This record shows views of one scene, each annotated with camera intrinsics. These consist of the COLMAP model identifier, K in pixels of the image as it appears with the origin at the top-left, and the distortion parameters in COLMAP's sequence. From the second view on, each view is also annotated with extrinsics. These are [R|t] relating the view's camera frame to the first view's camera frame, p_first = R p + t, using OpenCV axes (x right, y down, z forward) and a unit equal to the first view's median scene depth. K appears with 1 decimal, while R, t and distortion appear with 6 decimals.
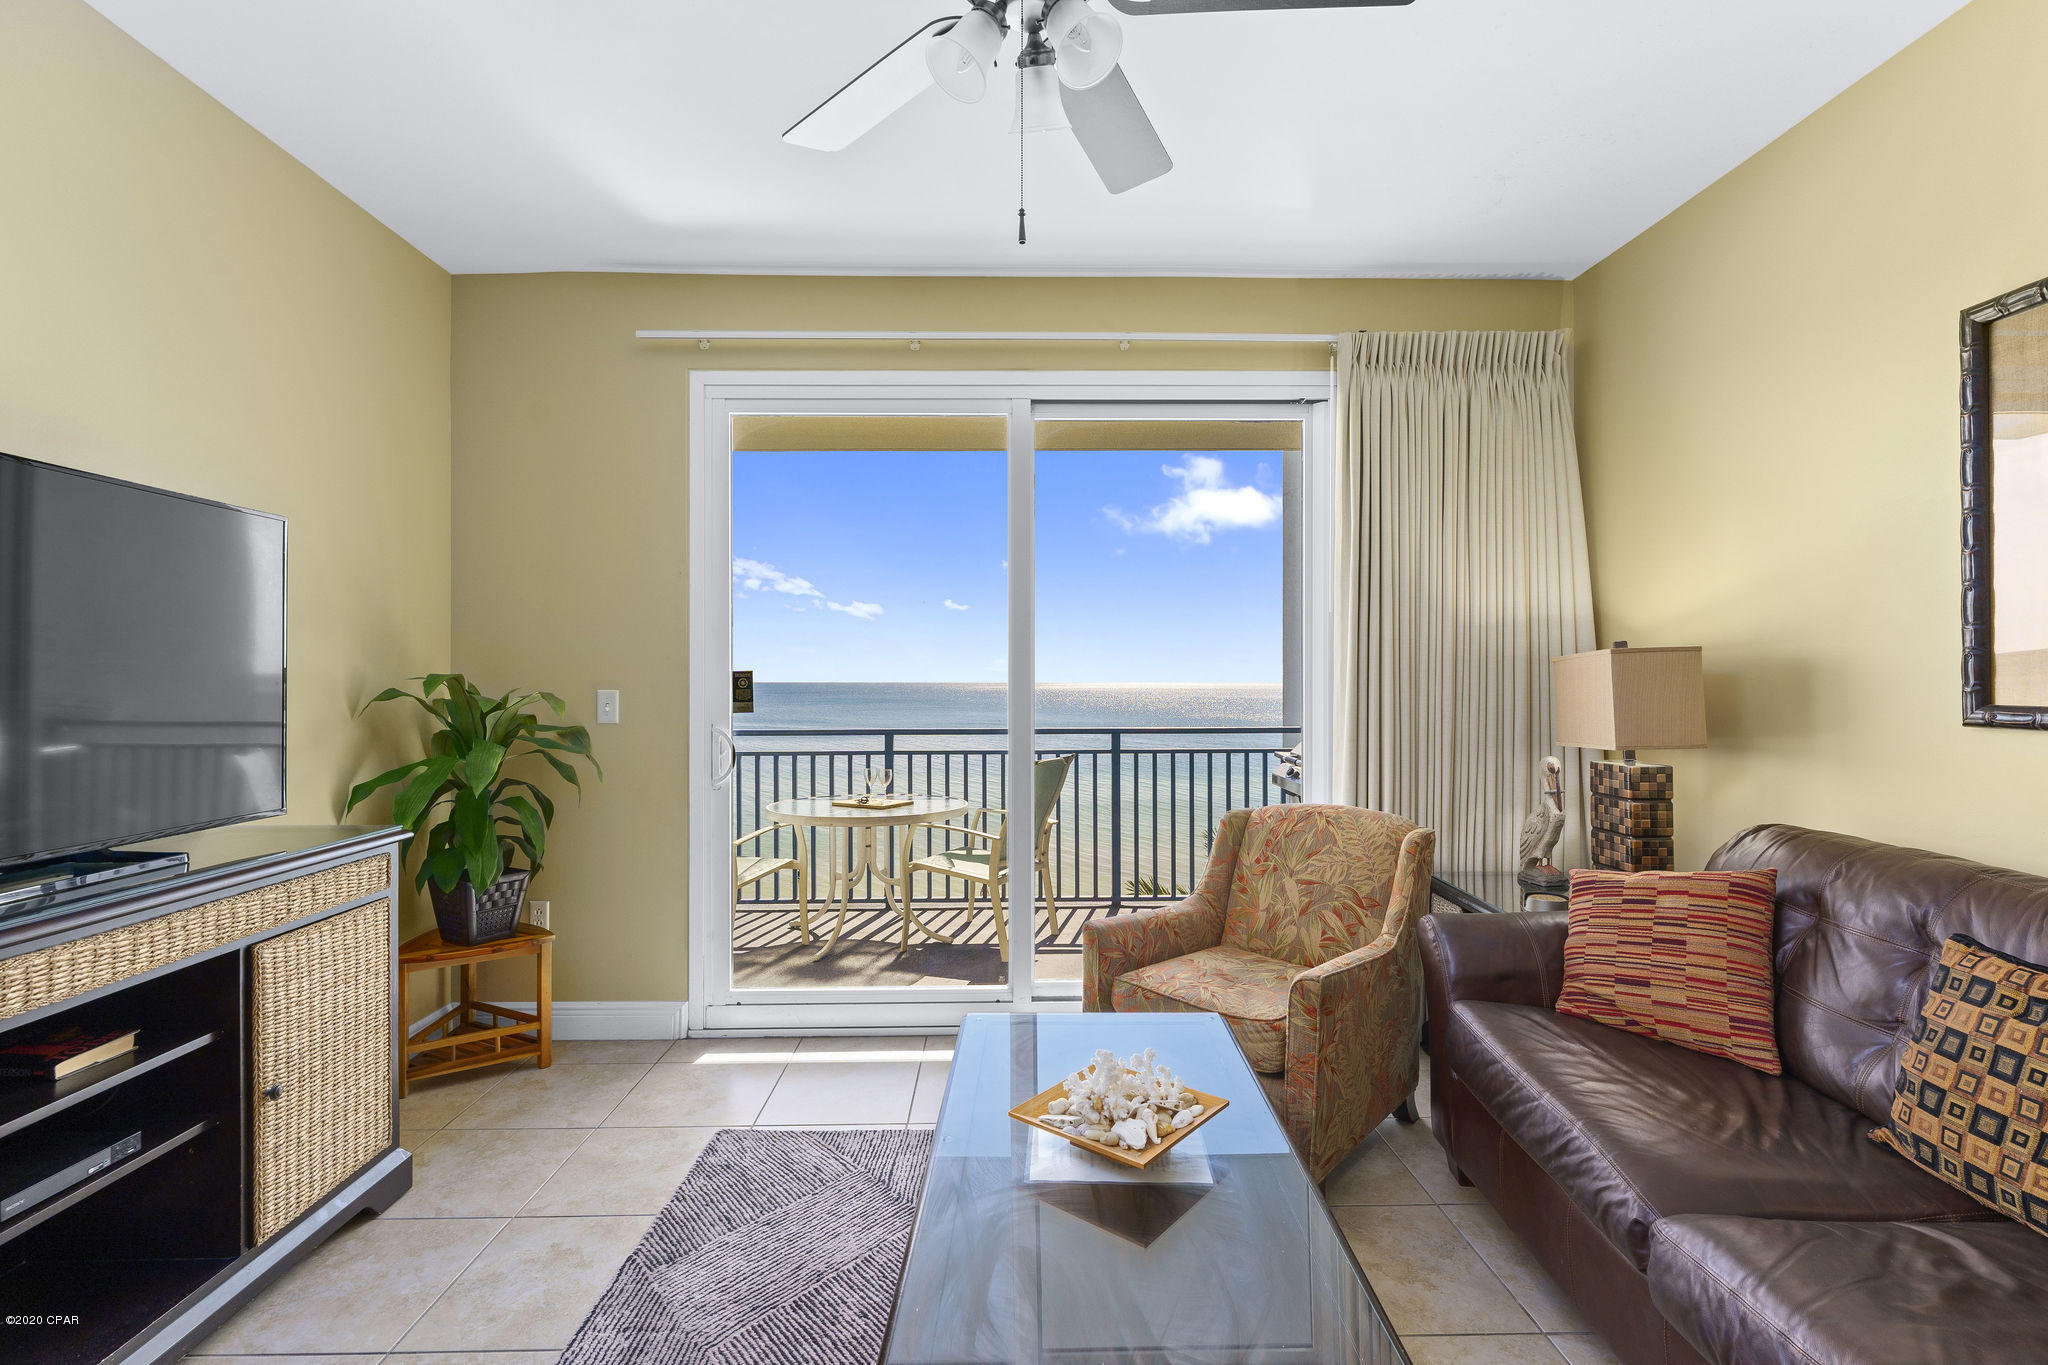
lens RADIAL K [[914.9, 0, 1024.0], [0, 914.9, 682.5], [0, 0, 1]] dist [0.001980, 0.000391]
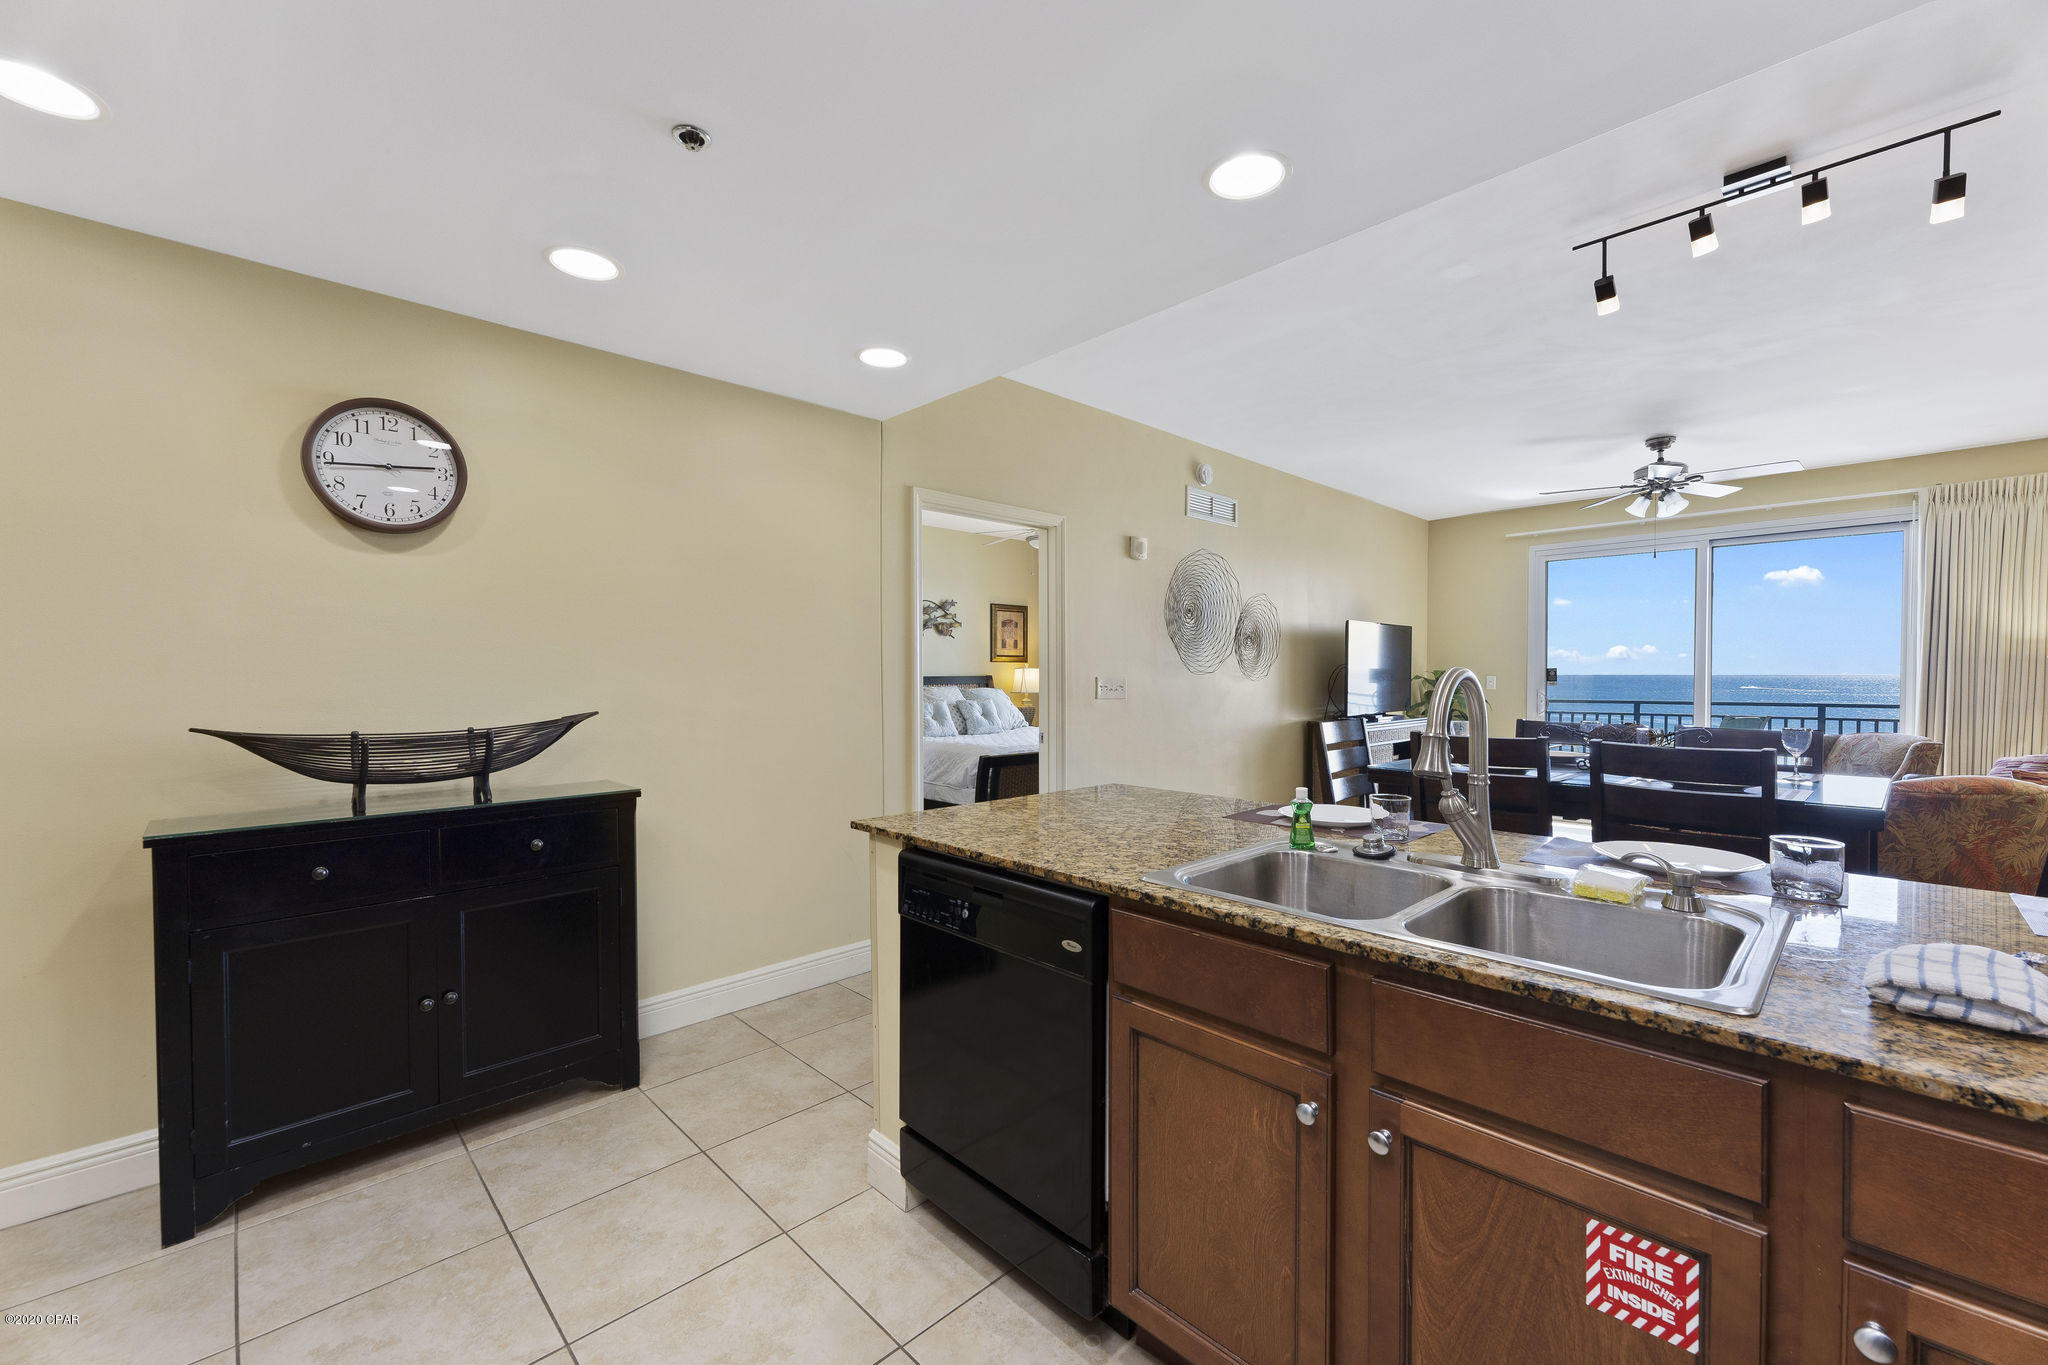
lens RADIAL K [[819.3, 0, 1018.9], [0, 819.3, 685.2], [0, 0, 1]] dist [0.002141, 0.000230]
pose [[0.677008, 0.007751, -0.735935, 0.350877], [0.000654, 0.999938, 0.011133, 0.007302], [0.735976, -0.008019, 0.676961, -1.581069]]
